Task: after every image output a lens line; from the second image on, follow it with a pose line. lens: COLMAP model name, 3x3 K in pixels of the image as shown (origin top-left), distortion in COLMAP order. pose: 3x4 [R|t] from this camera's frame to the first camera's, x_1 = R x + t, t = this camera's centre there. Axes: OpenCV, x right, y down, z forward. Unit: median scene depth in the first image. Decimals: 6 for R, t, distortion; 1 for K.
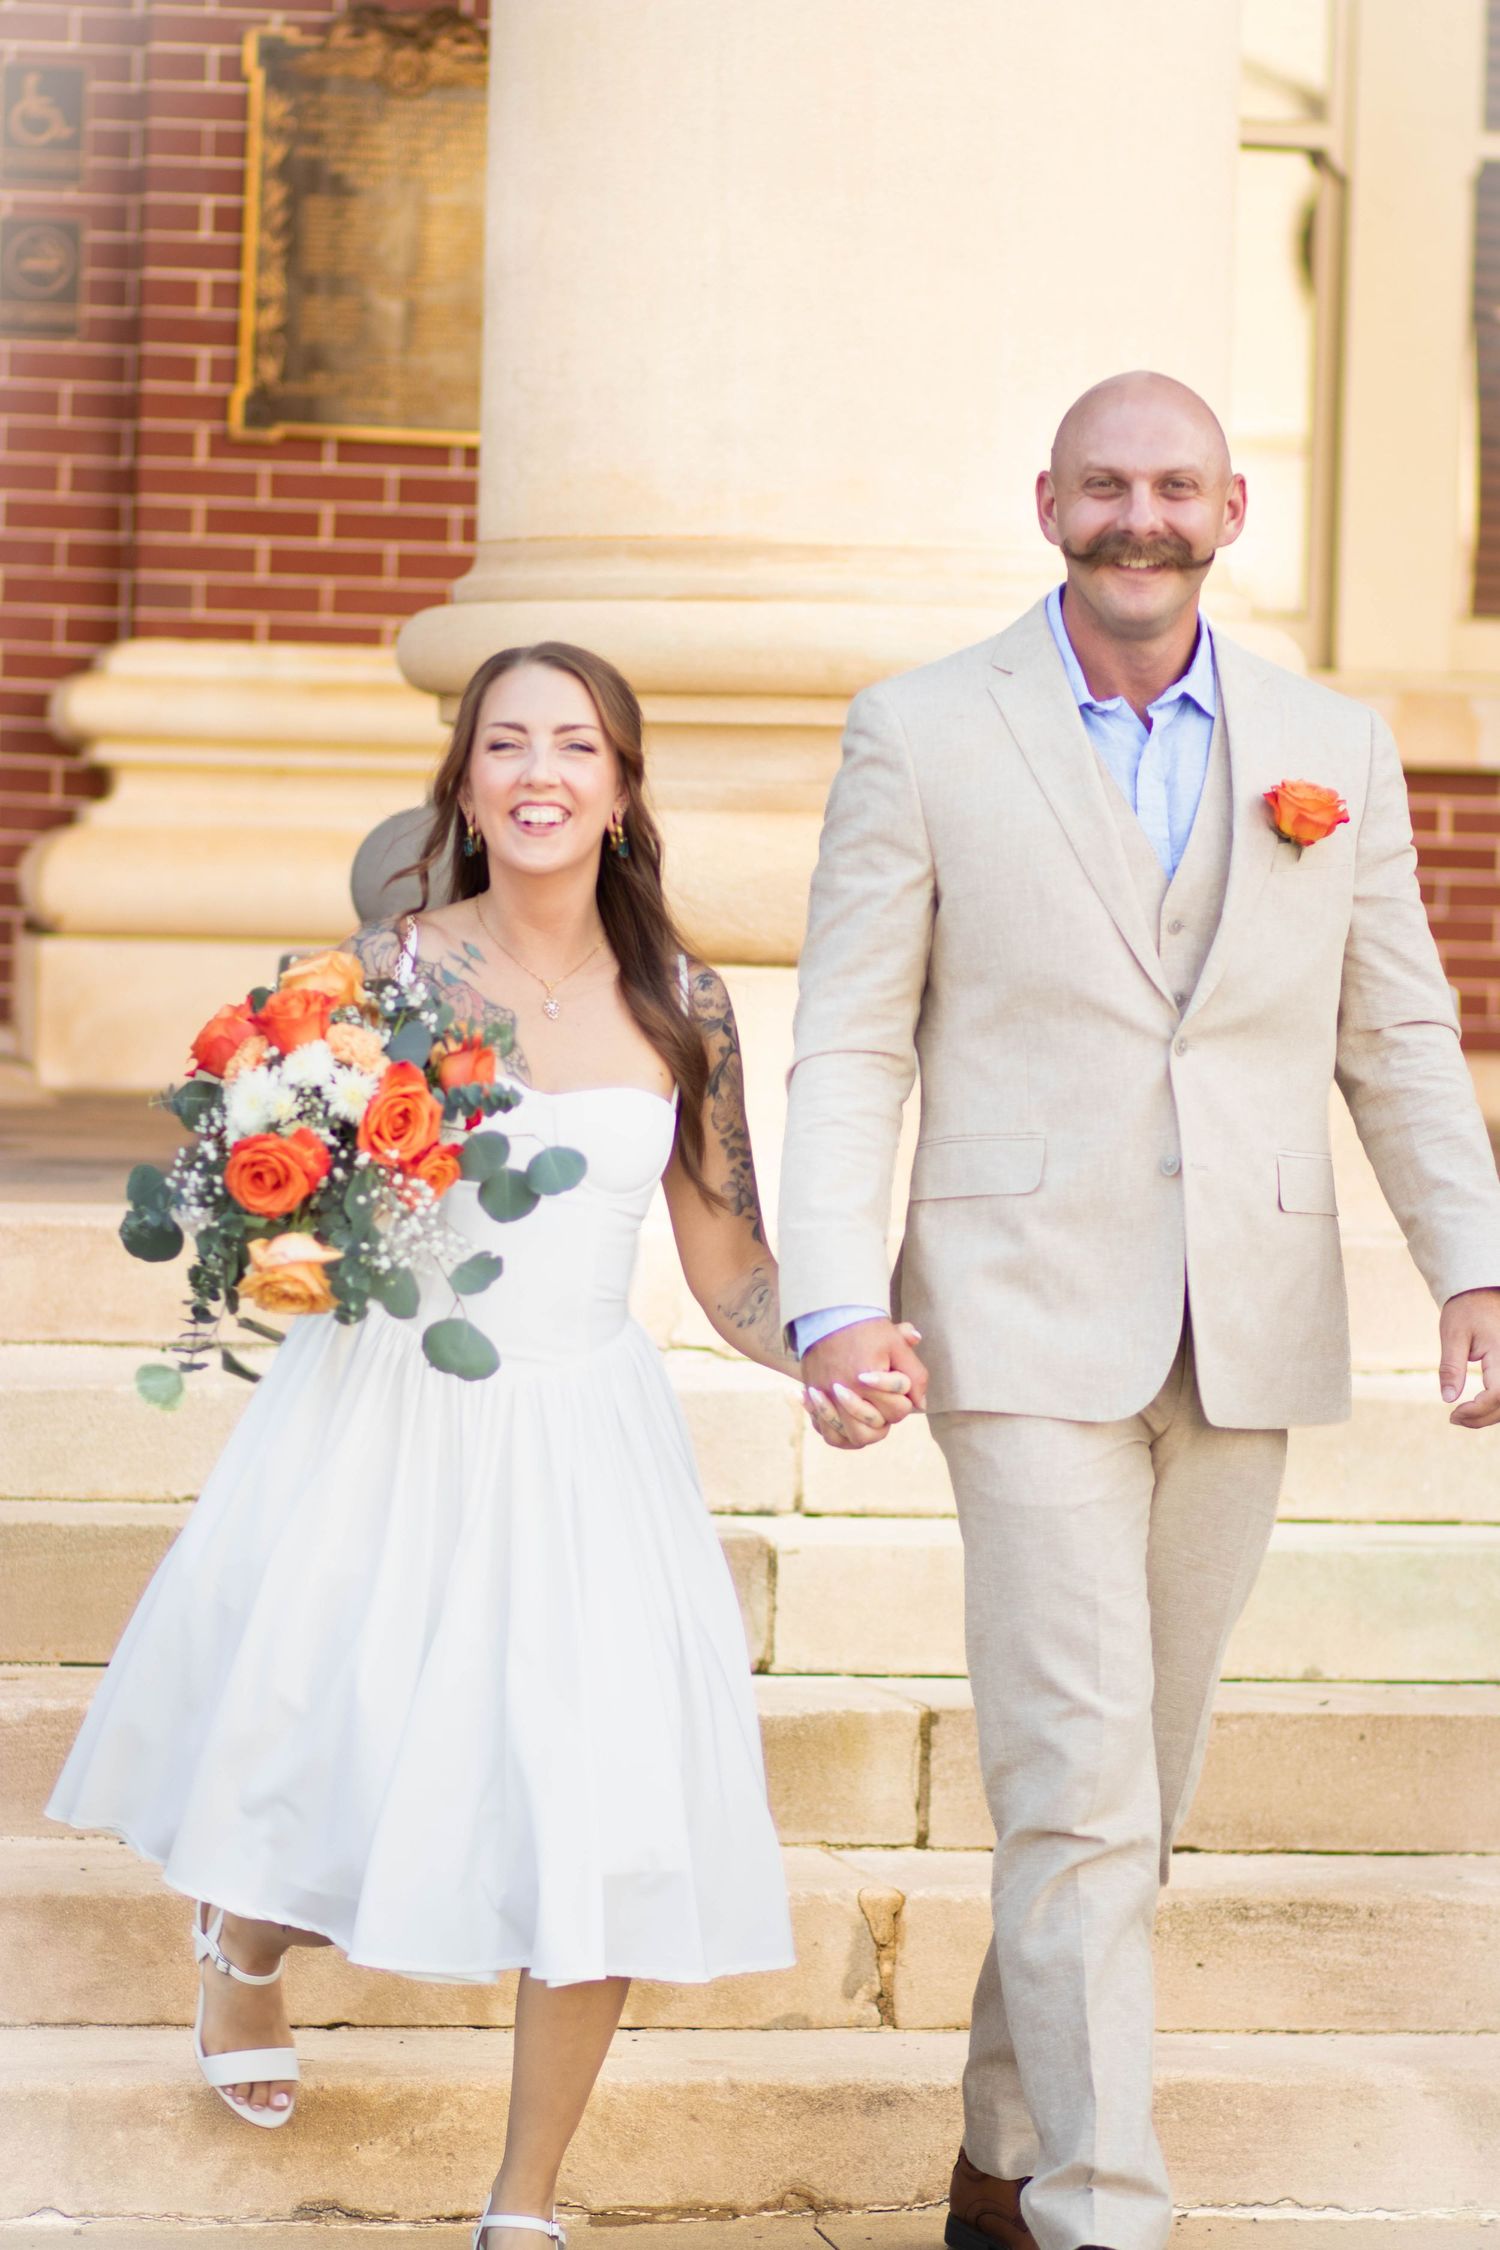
lens RADIAL K [[8741.4, 0, 750.0], [0, 8741.4, 1125.0], [0, 0, 1]] dist [-0.037311, -2.638513]
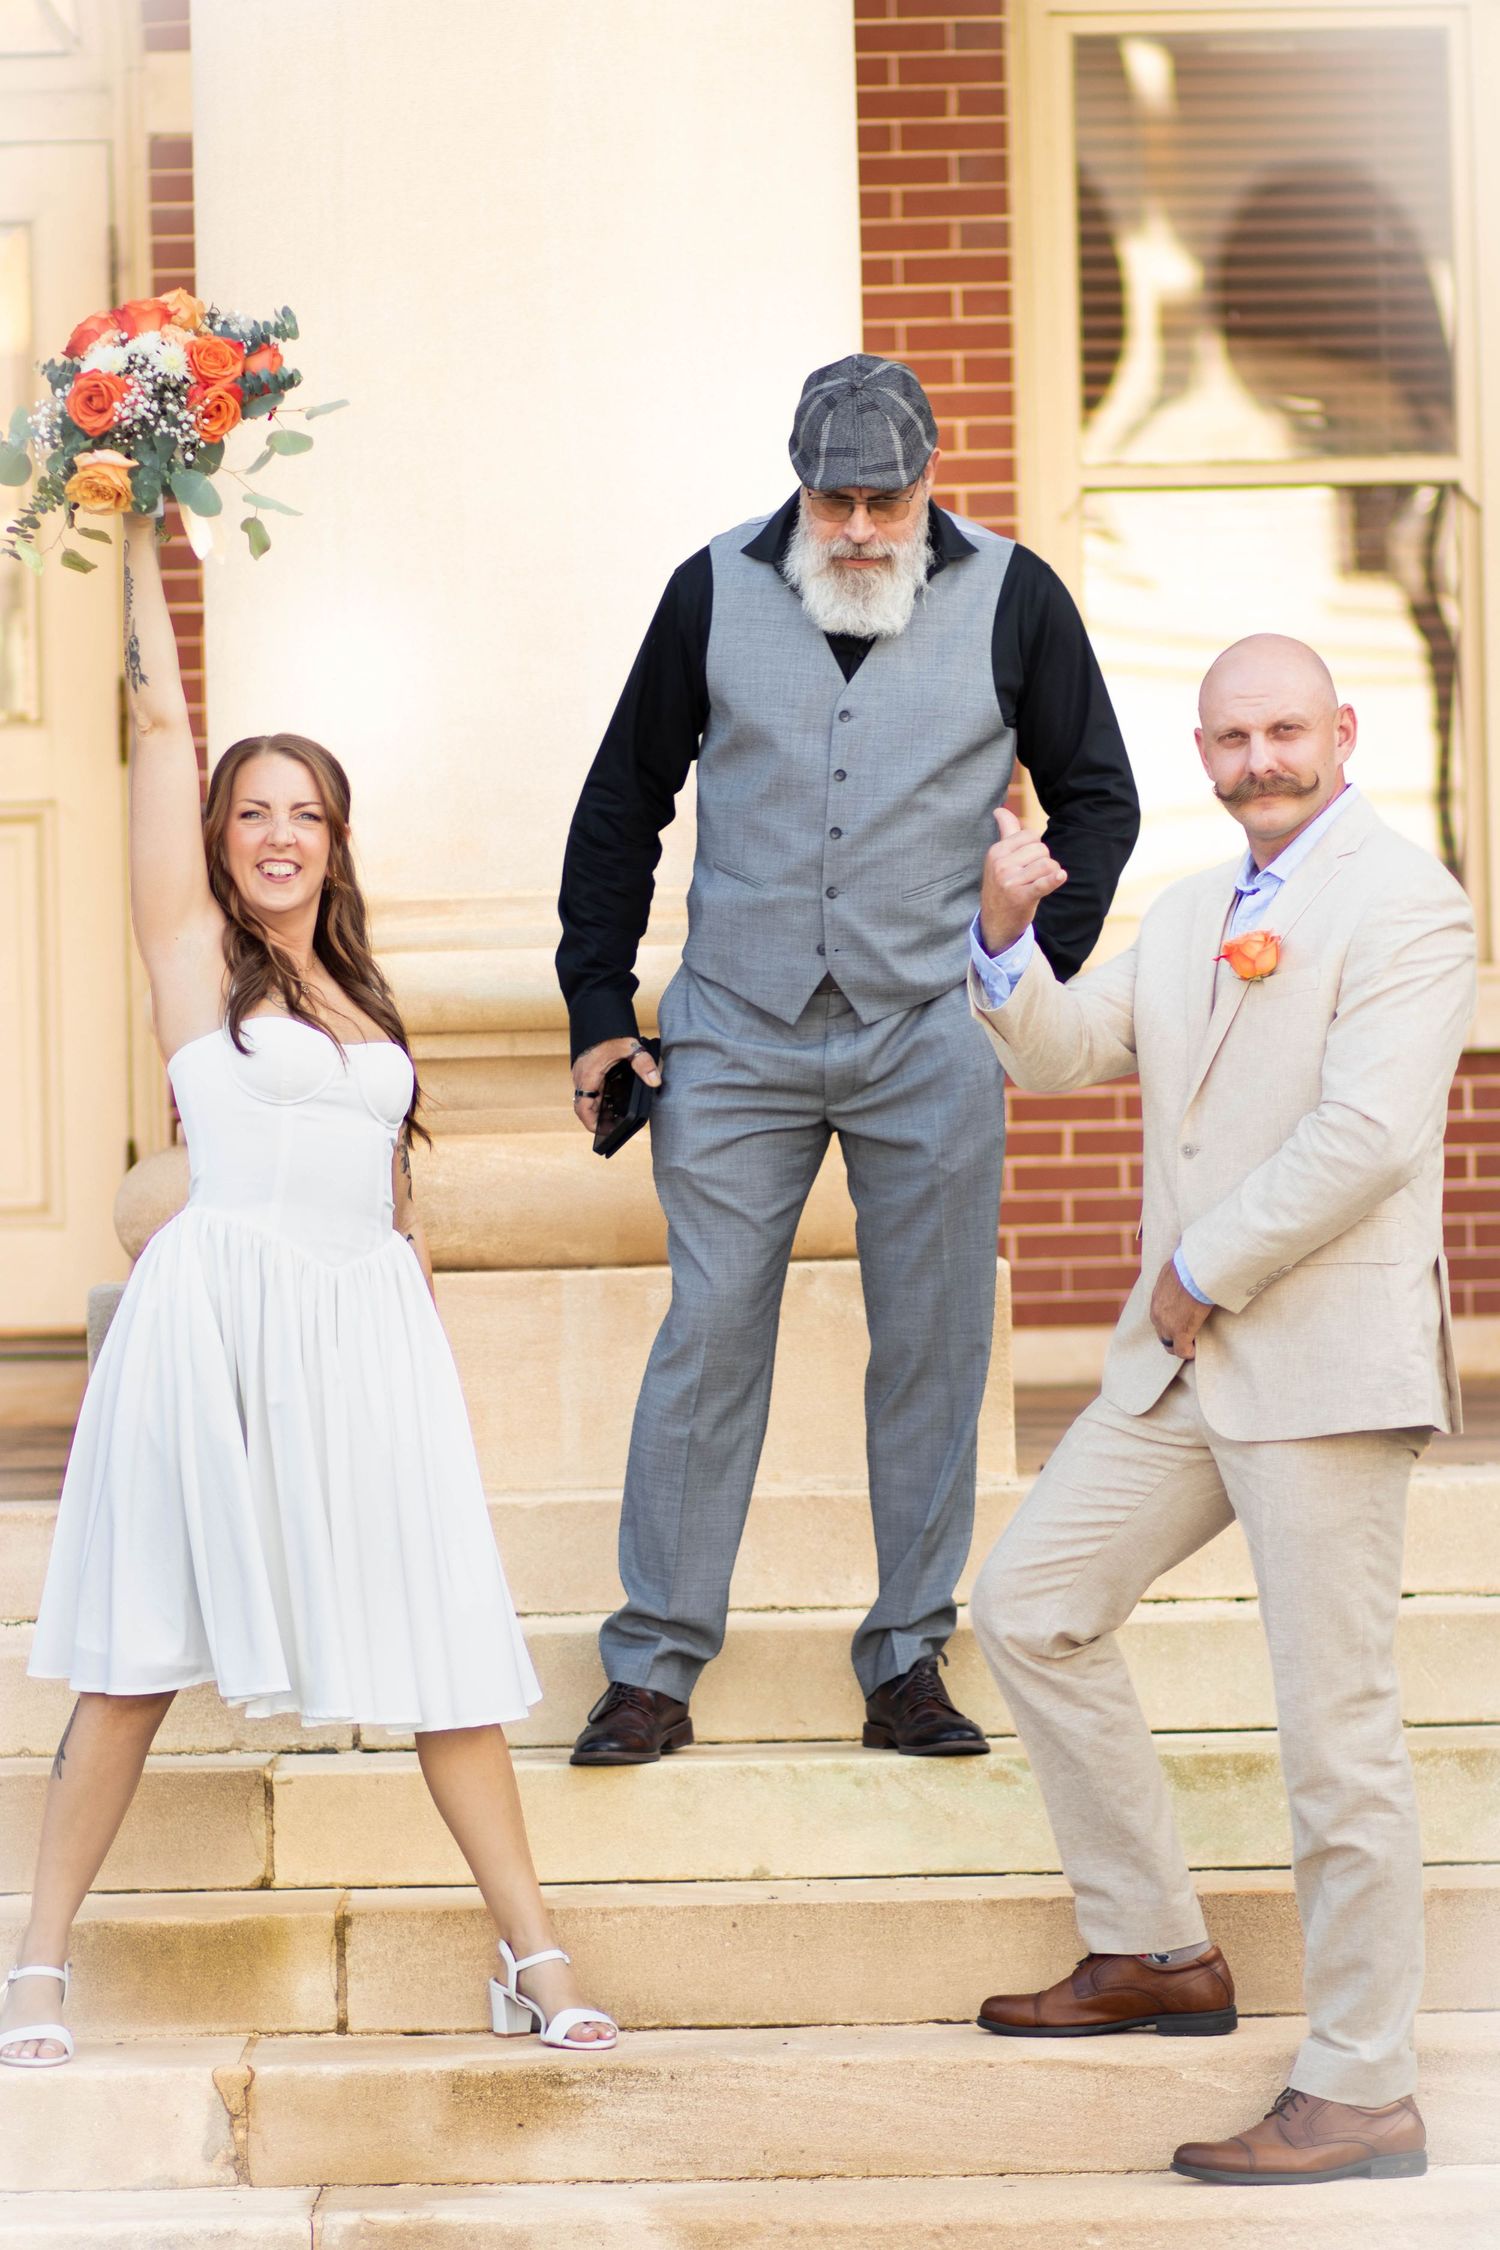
lens RADIAL K [[8741.4, 0, 750.0], [0, 8741.4, 1125.0], [0, 0, 1]] dist [-0.037311, -2.638513]
pose [[0.978698, -0.053374, -0.198247, 0.252229], [0.046085, 0.998087, -0.041204, 0.010801], [0.200067, 0.031190, 0.979286, -0.098696]]
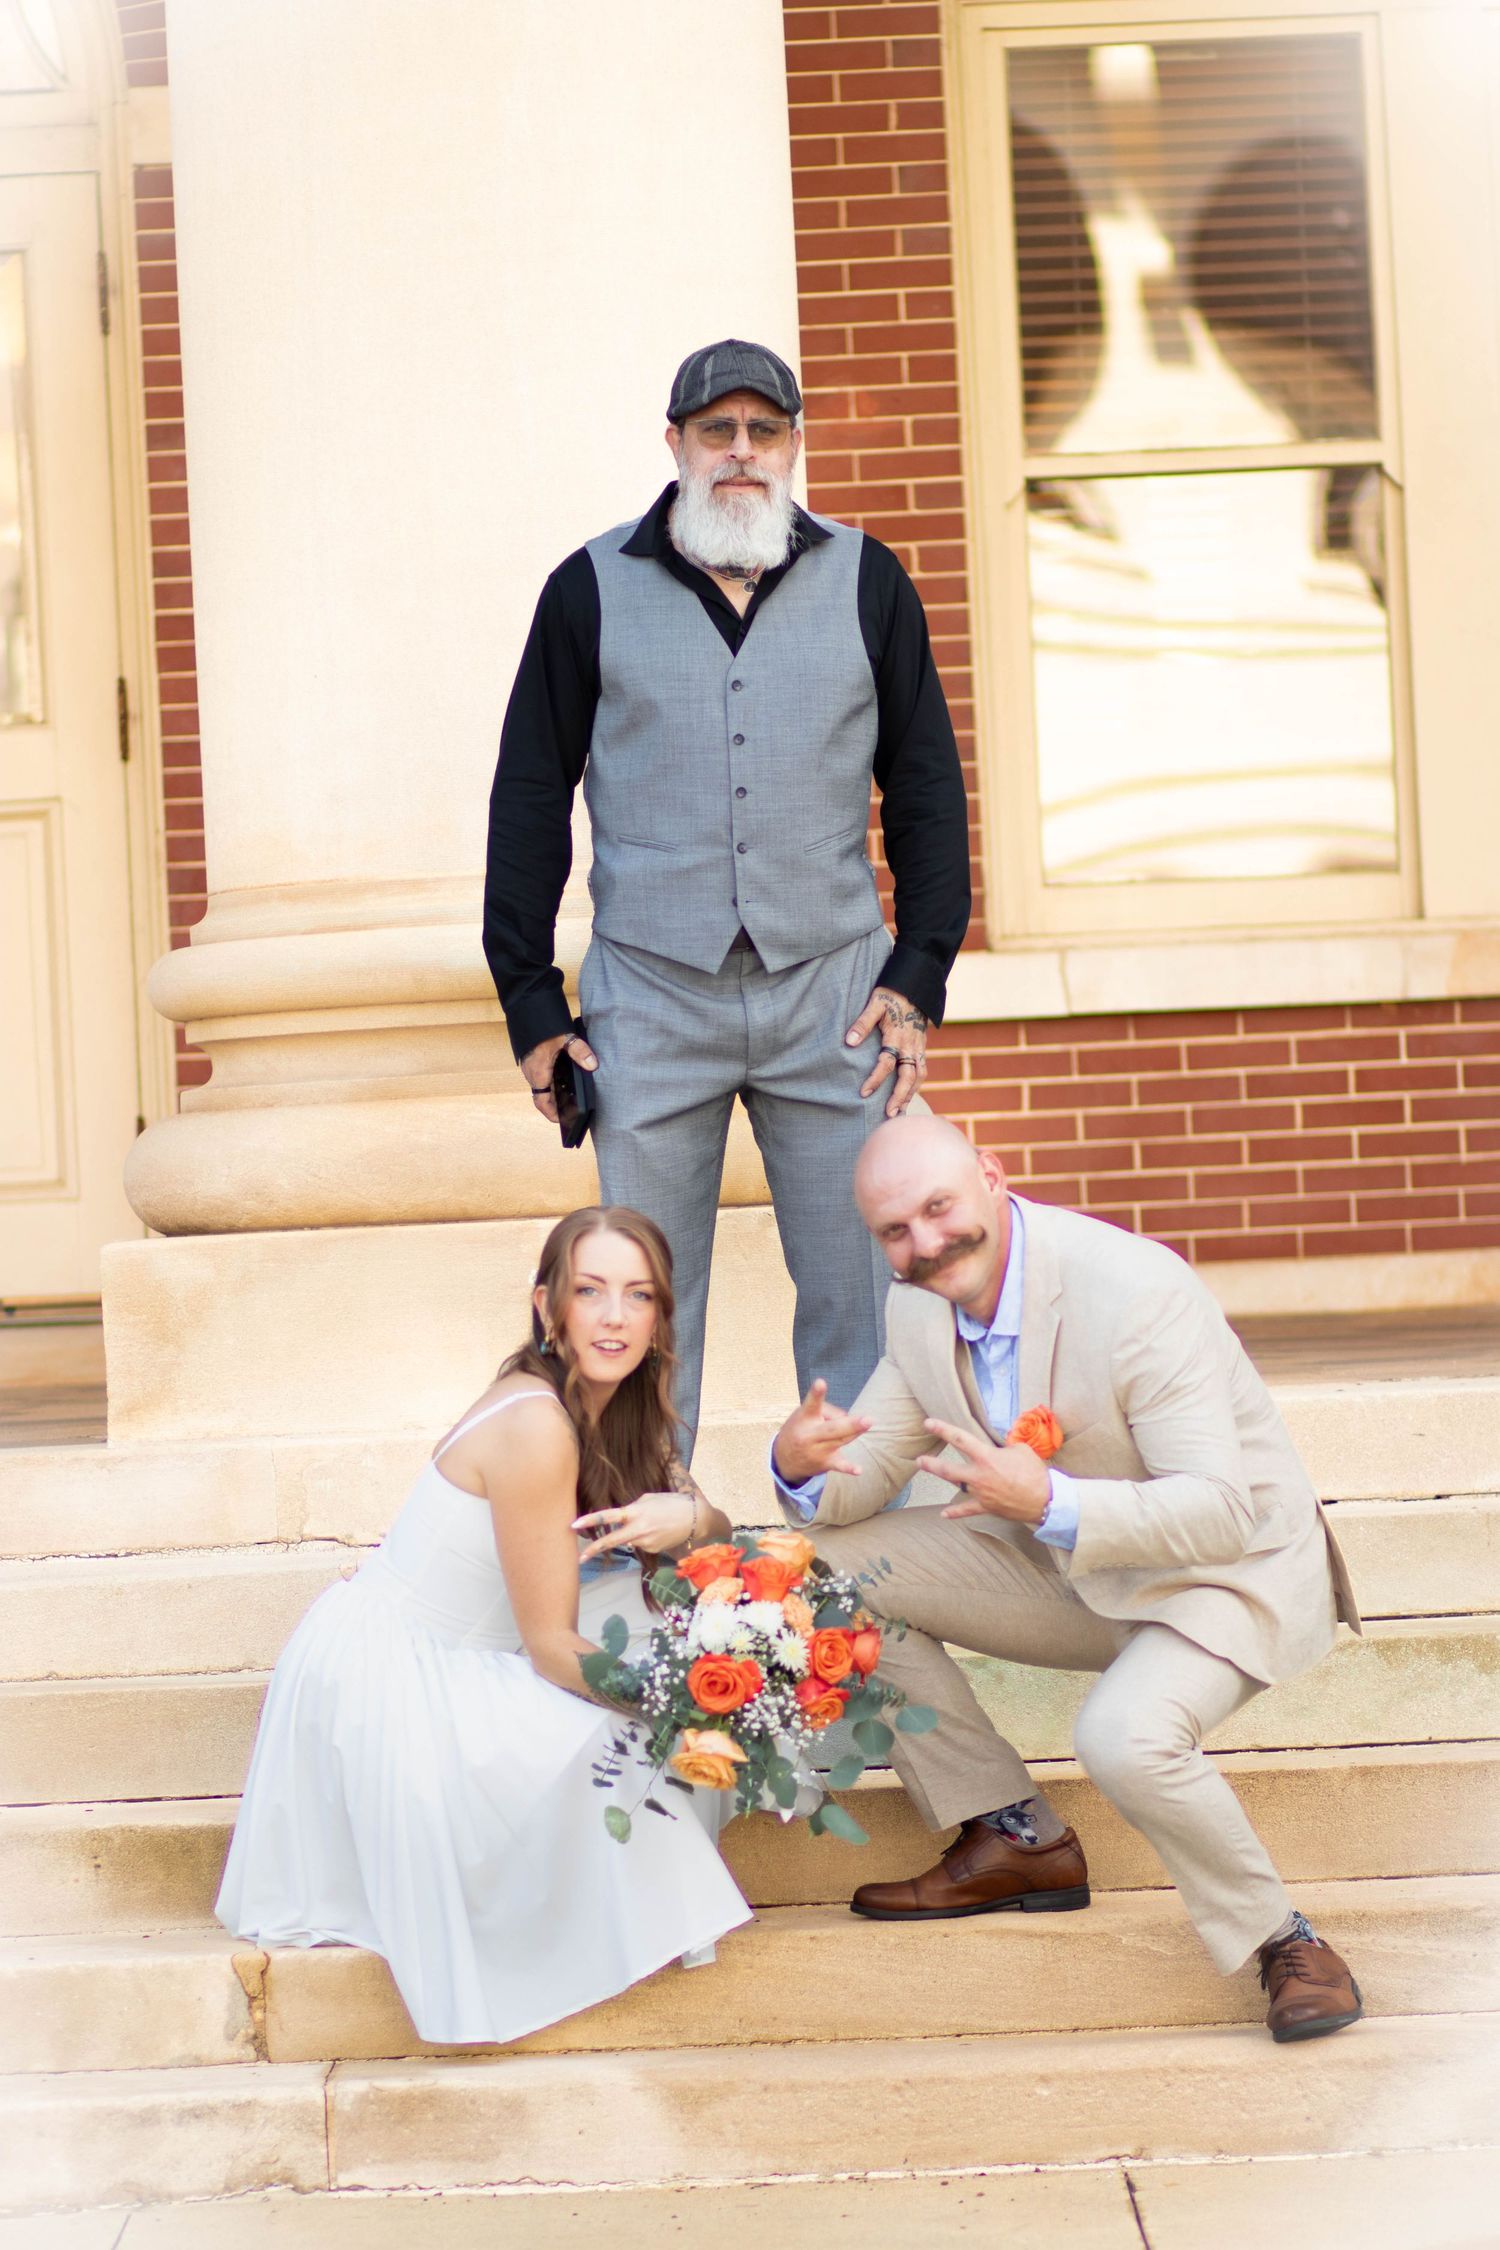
lens RADIAL K [[8741.4, 0, 750.0], [0, 8741.4, 1125.0], [0, 0, 1]] dist [-0.037311, -2.638513]
pose [[0.976781, -0.076351, -0.200175, 0.275024], [0.069800, 0.996775, -0.039593, 0.018391], [0.202553, 0.024701, 0.978960, -0.177071]]
